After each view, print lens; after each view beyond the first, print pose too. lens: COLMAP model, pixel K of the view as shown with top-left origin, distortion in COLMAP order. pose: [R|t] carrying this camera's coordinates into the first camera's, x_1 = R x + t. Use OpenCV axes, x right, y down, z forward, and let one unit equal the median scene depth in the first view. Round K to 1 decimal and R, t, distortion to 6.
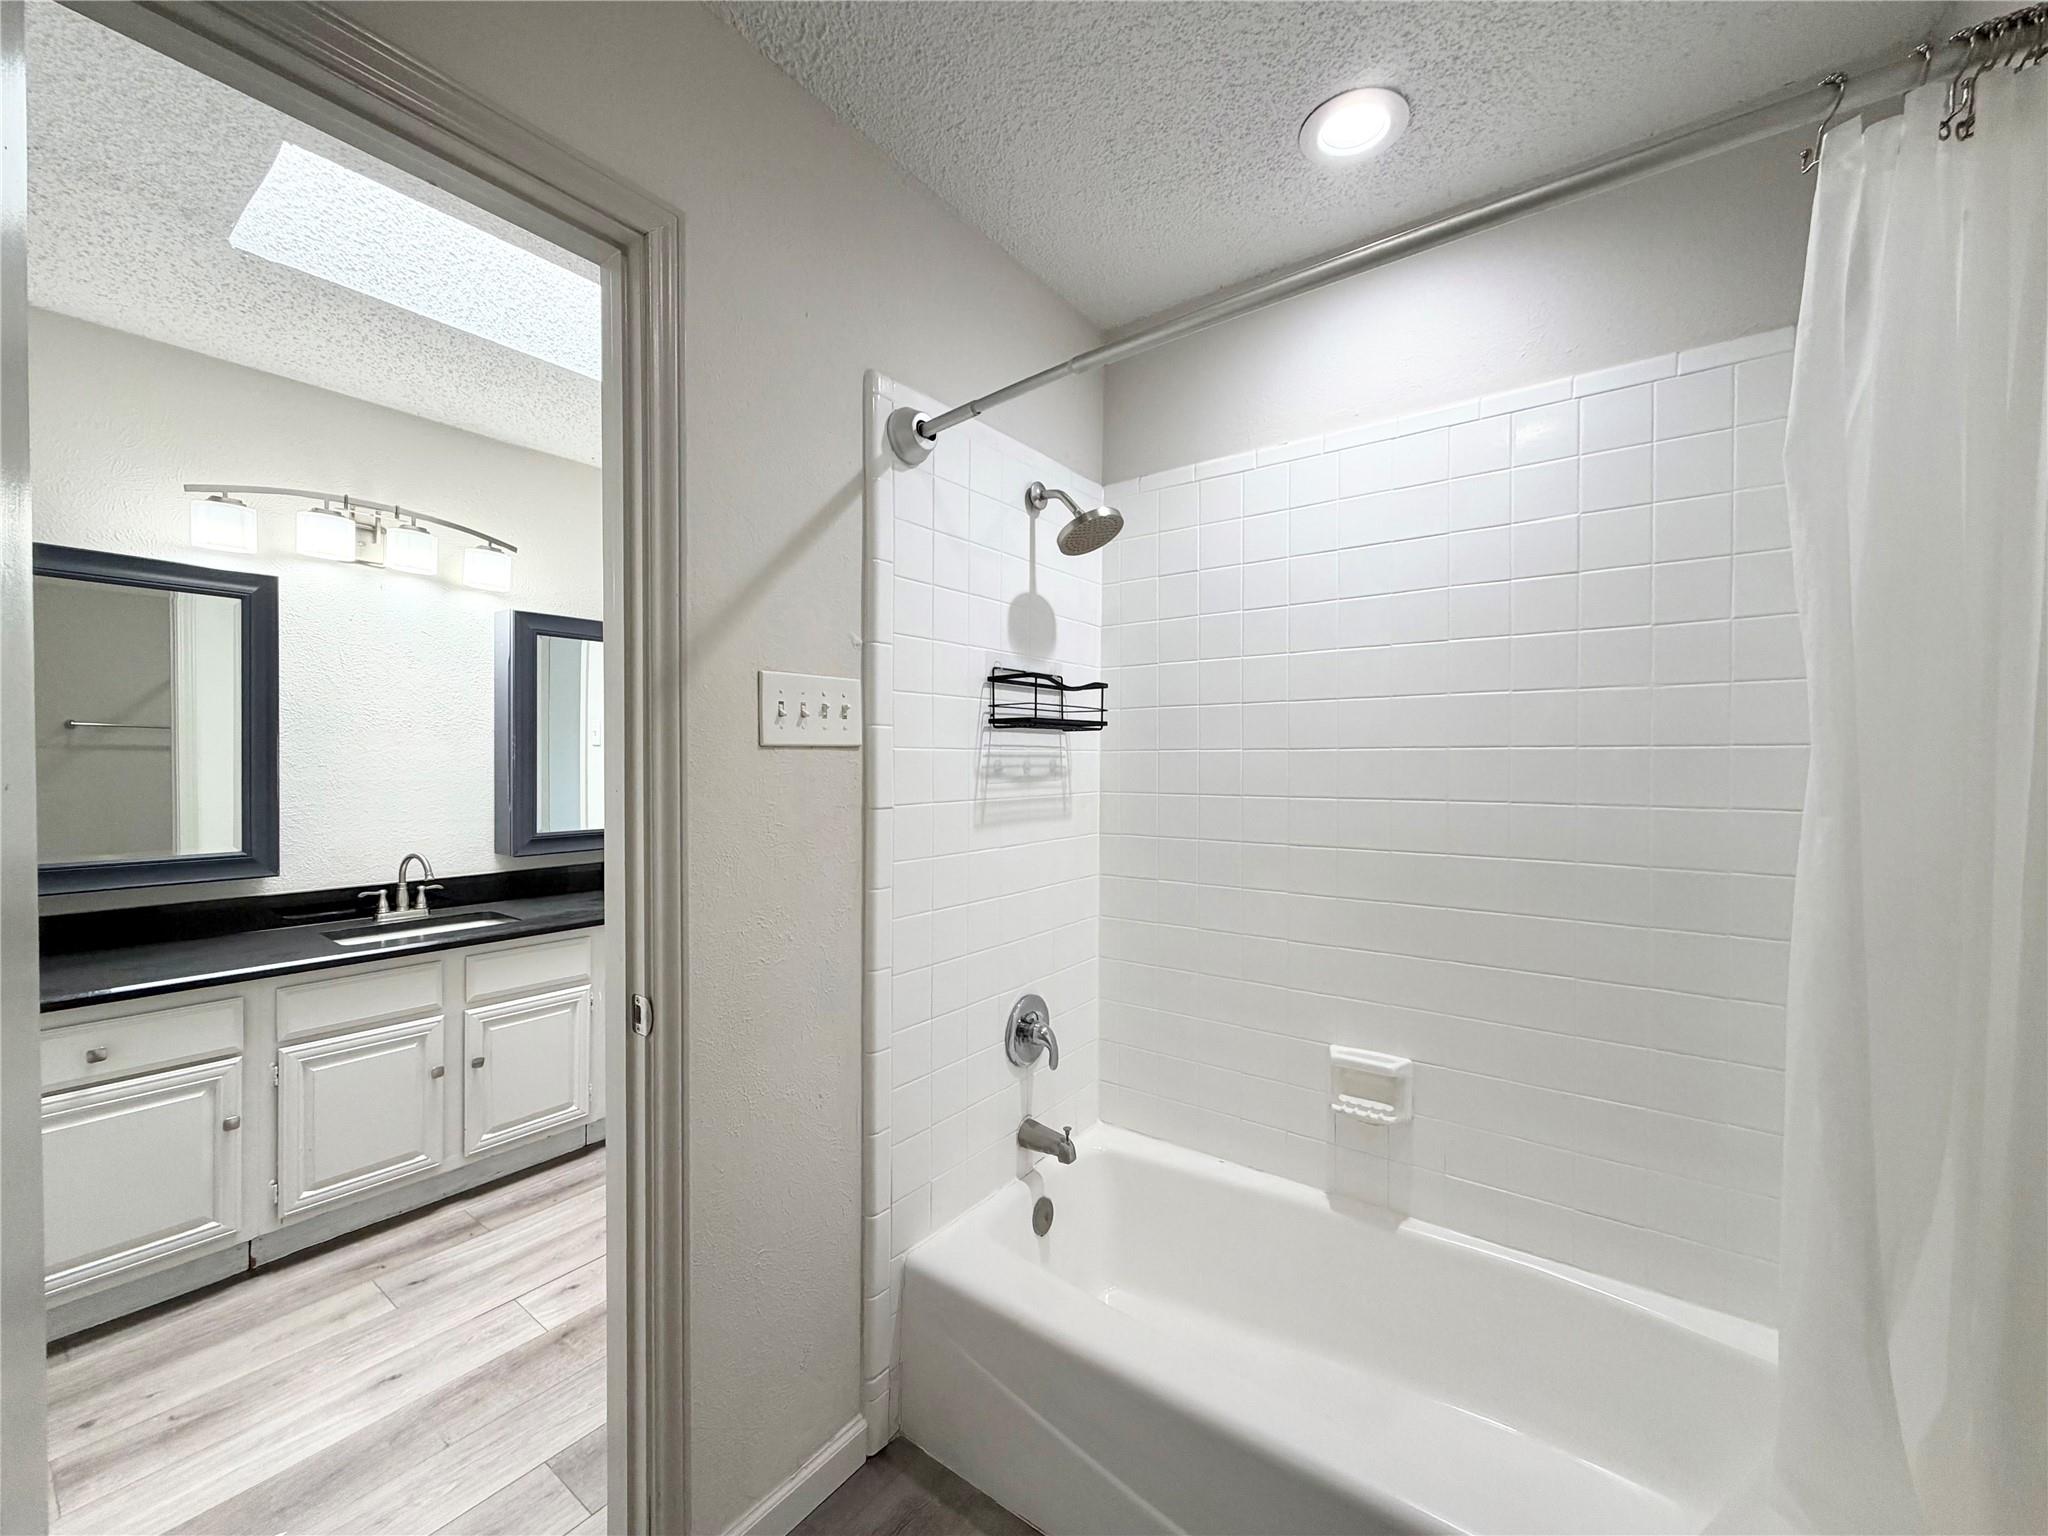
lens RADIAL K [[816.3, 0, 1023.3], [0, 816.3, 769.6], [0, 0, 1]] dist [0.001306, -0.000333]
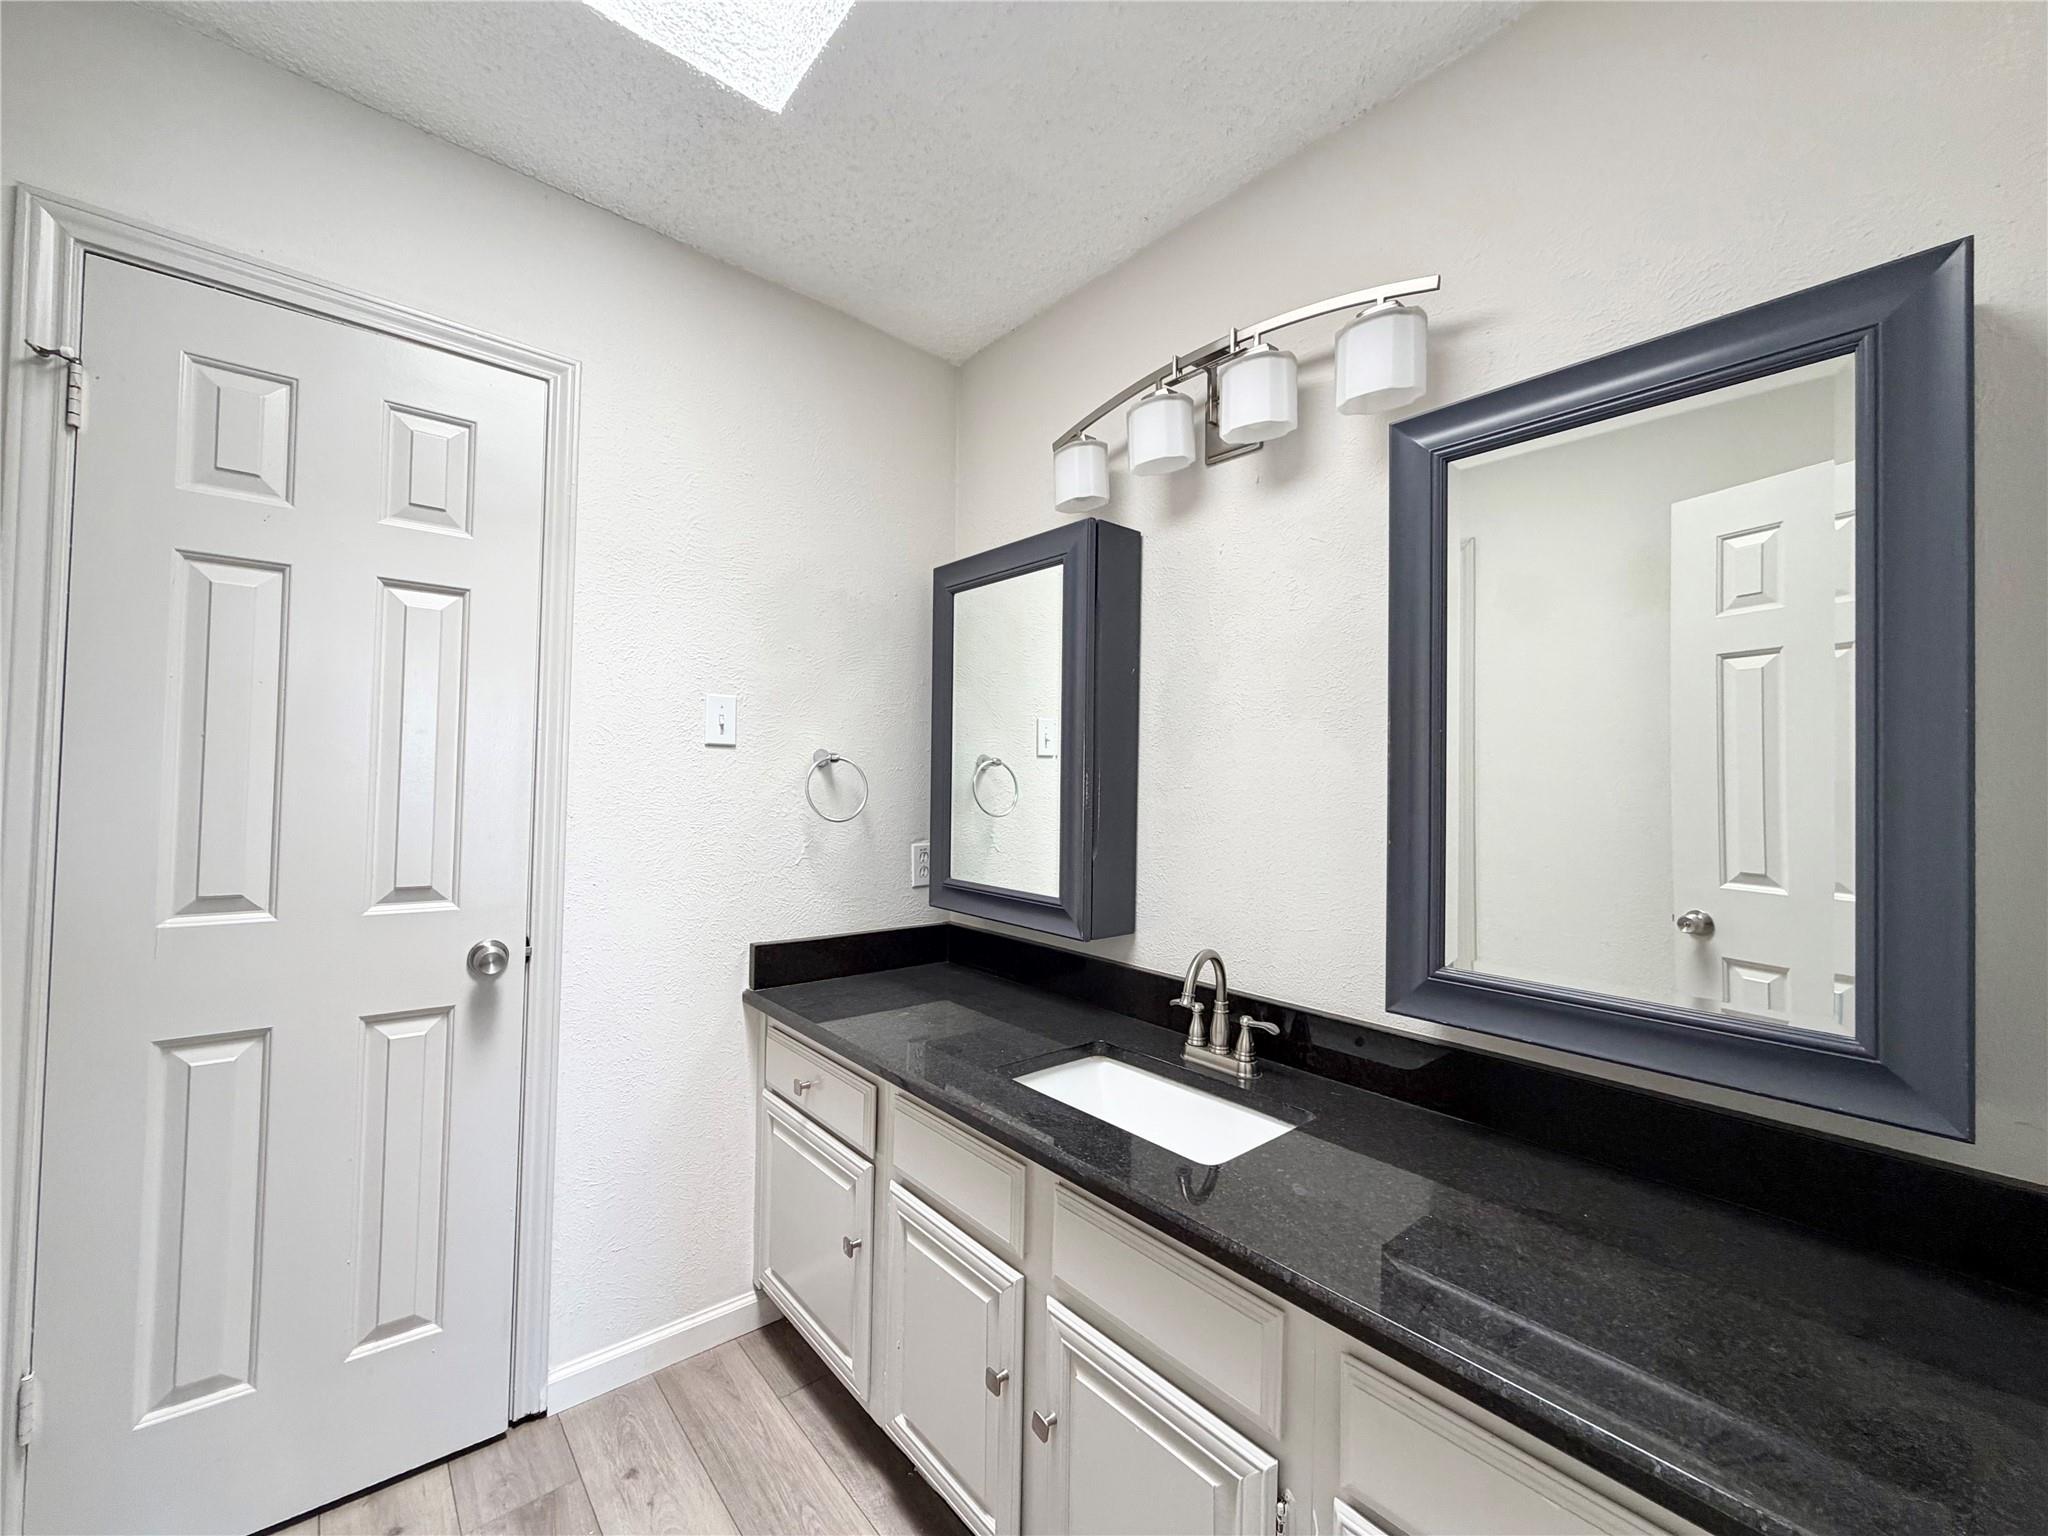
lens RADIAL K [[816.3, 0, 1023.3], [0, 816.3, 769.6], [0, 0, 1]] dist [0.001306, -0.000333]
pose [[-0.221956, -0.027872, -0.974658, -0.191439], [-0.035335, 0.999165, -0.020526, -0.001853], [0.974416, 0.029883, -0.222755, 1.009649]]
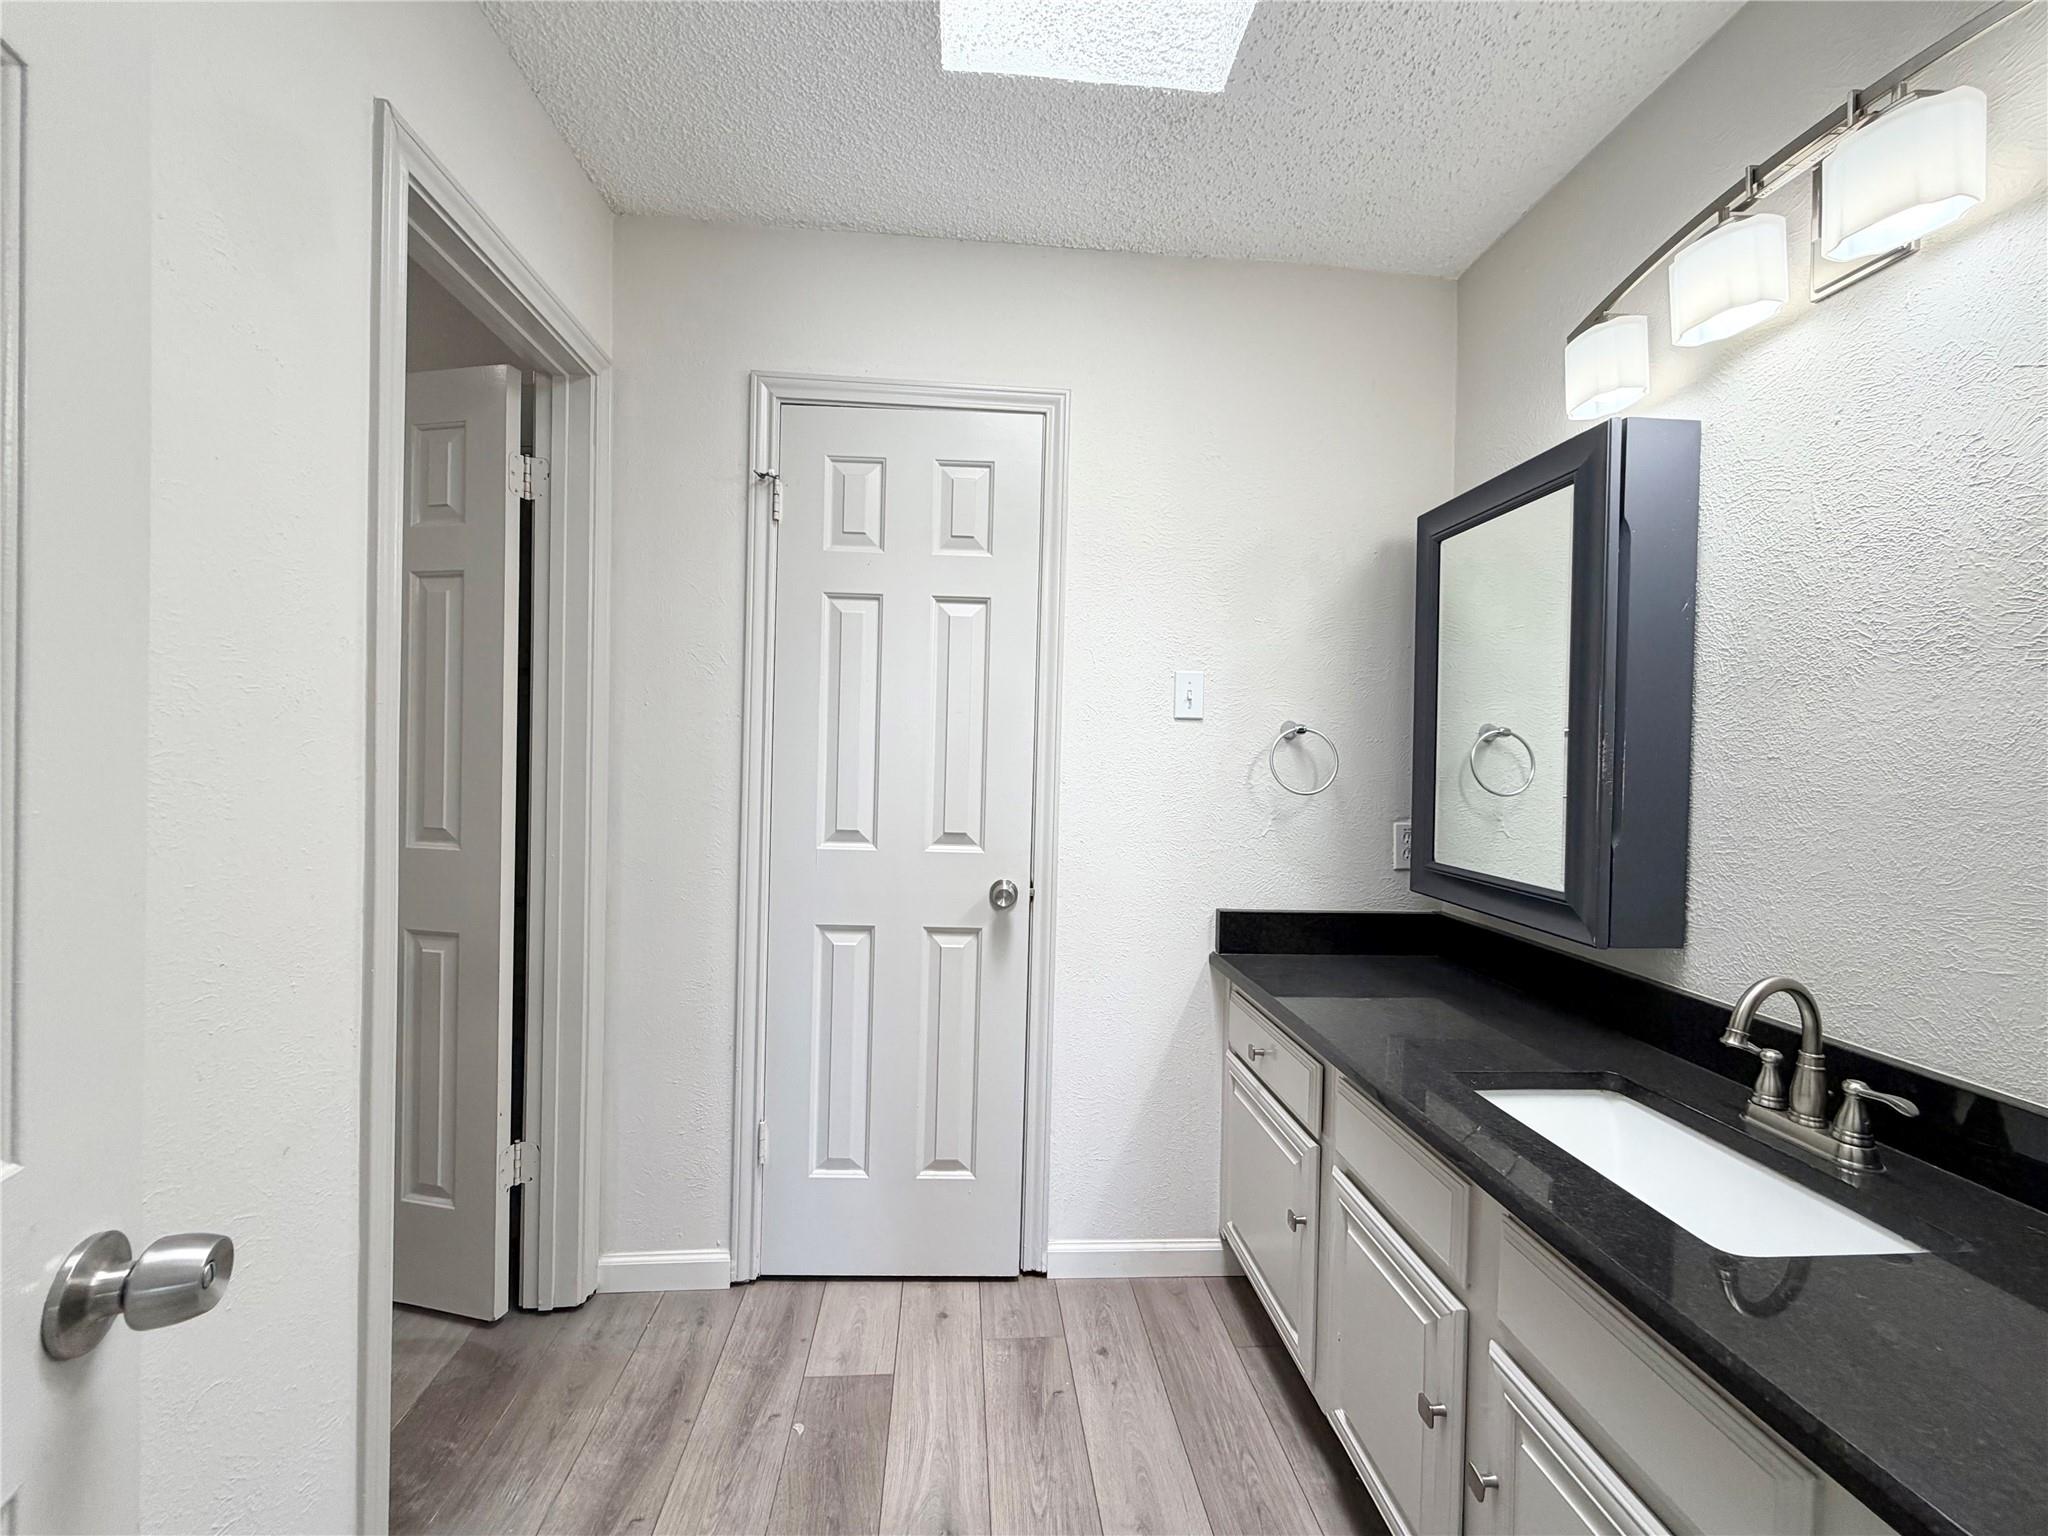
lens RADIAL K [[816.3, 0, 1023.3], [0, 816.3, 769.6], [0, 0, 1]] dist [0.001306, -0.000333]
pose [[-0.754734, -0.013569, -0.655891, -0.215435], [-0.037410, 0.999049, 0.022380, 0.007283], [0.654964, 0.041428, -0.754524, 1.065839]]
